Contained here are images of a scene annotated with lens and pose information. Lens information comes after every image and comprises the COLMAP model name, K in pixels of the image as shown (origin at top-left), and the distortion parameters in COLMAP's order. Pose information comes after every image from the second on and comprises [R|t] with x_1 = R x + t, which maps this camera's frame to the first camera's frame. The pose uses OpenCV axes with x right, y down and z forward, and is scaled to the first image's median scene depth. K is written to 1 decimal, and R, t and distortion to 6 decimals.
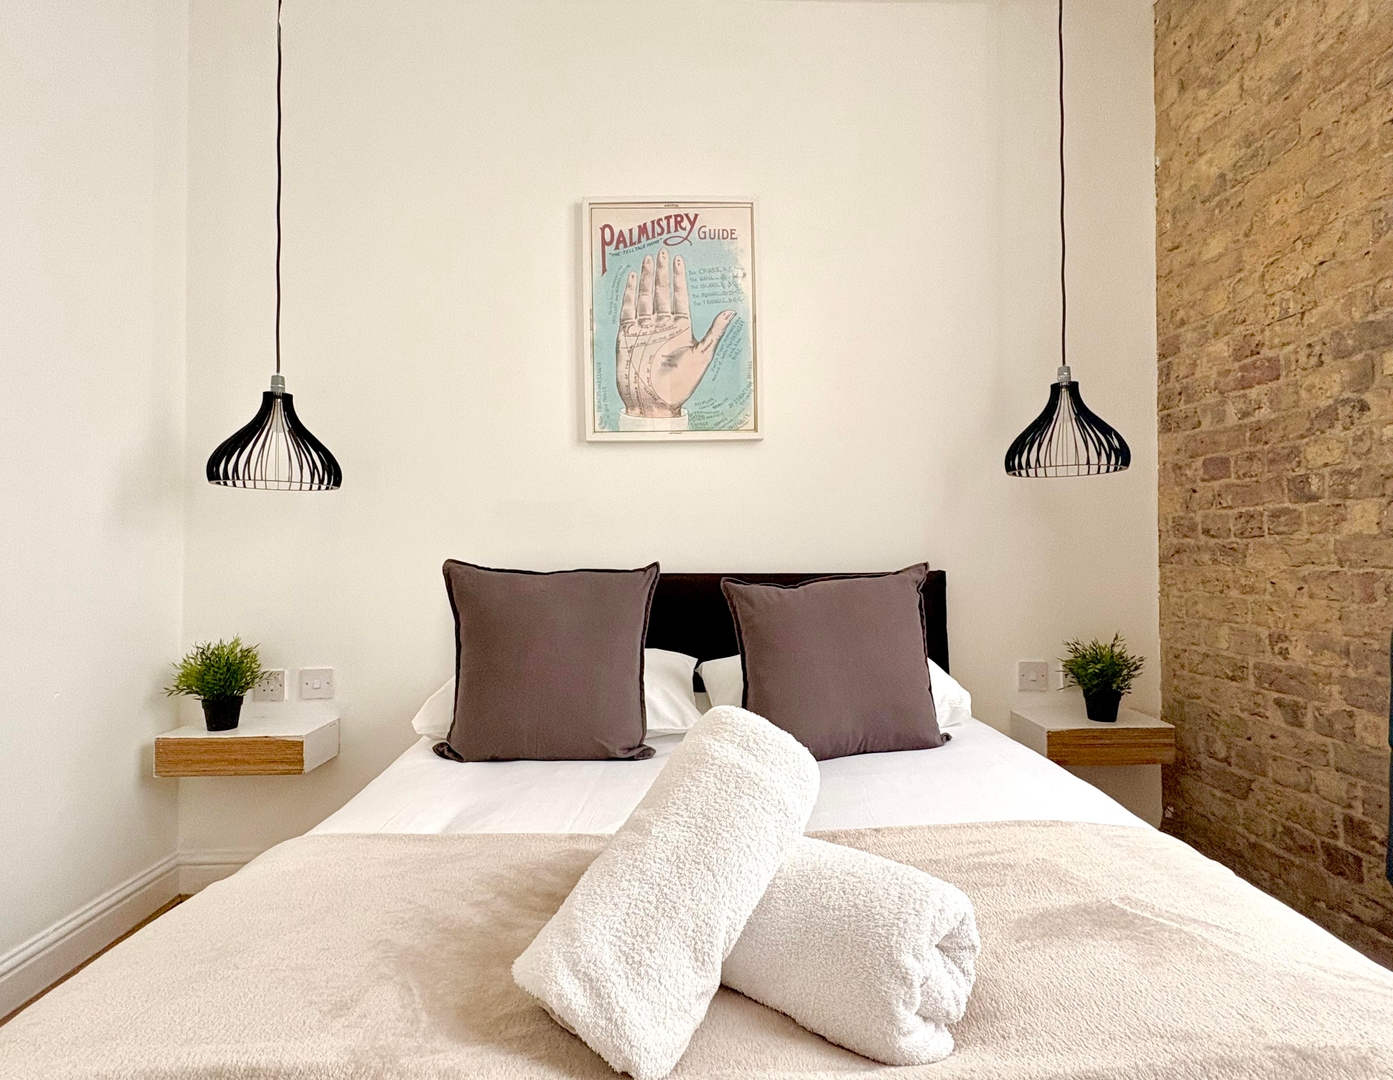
lens RADIAL K [[737.2, 0, 693.2], [0, 737.2, 542.5], [0, 0, 1]] dist [0.000081, 0.002296]
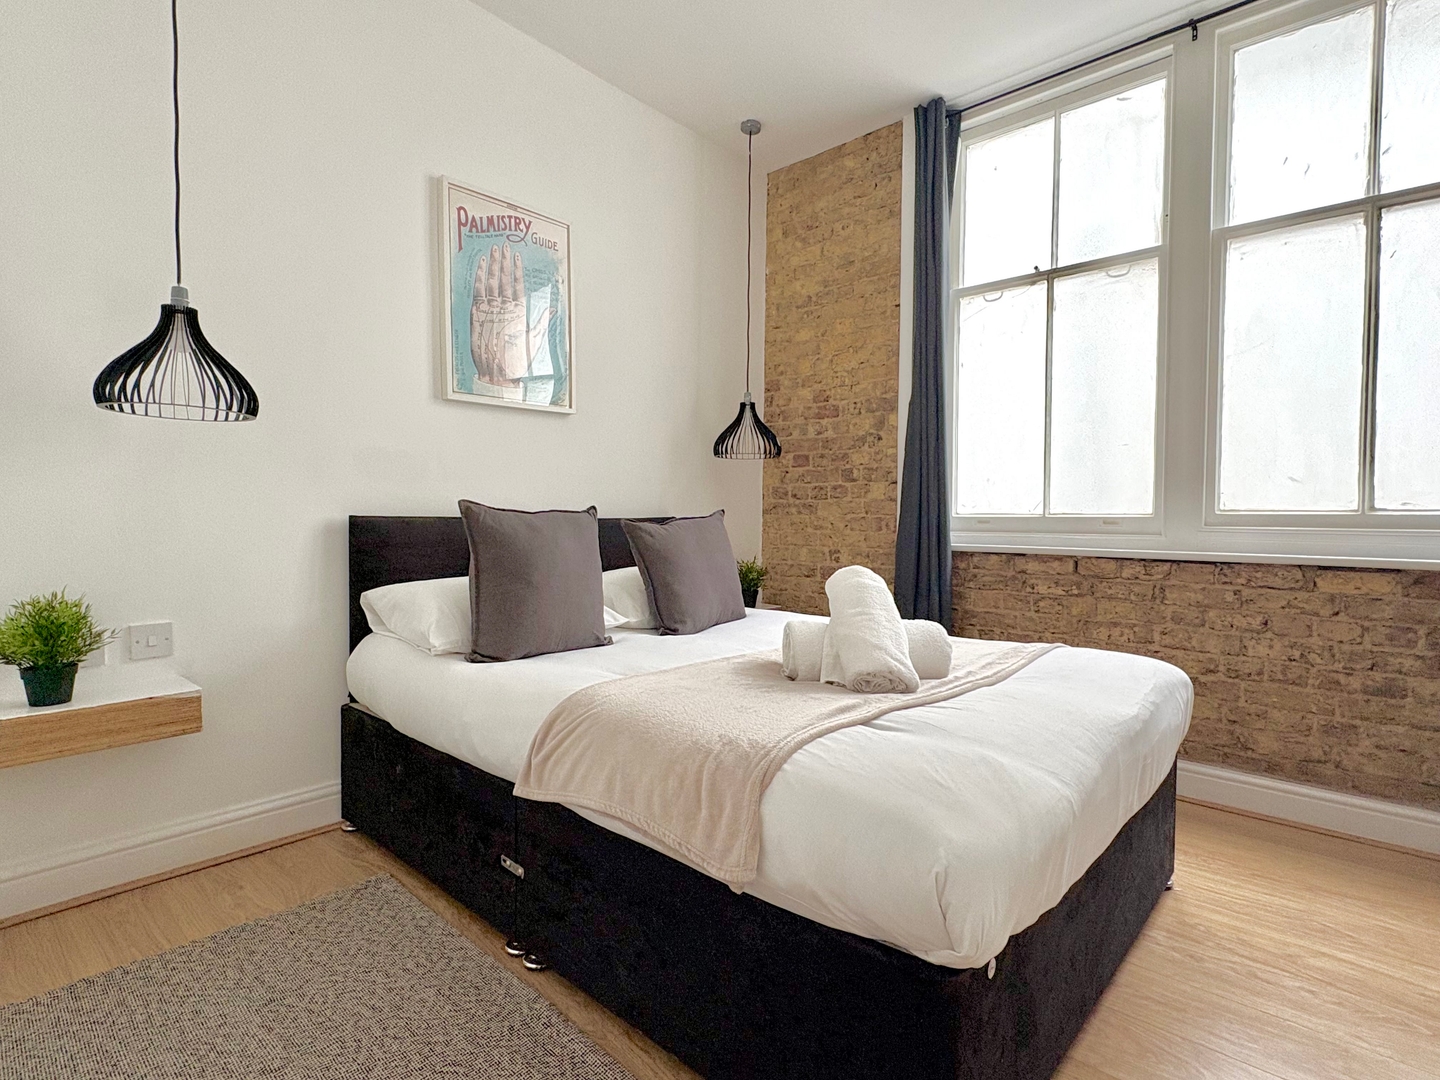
lens RADIAL K [[733.6, 0, 720.4], [0, 733.6, 542.2], [0, 0, 1]] dist [0.002537, 0.000483]
pose [[0.683042, -0.016538, 0.730192, -0.723711], [-0.021649, 0.998846, 0.042874, 0.025094], [-0.730058, -0.045093, 0.681896, -0.080724]]
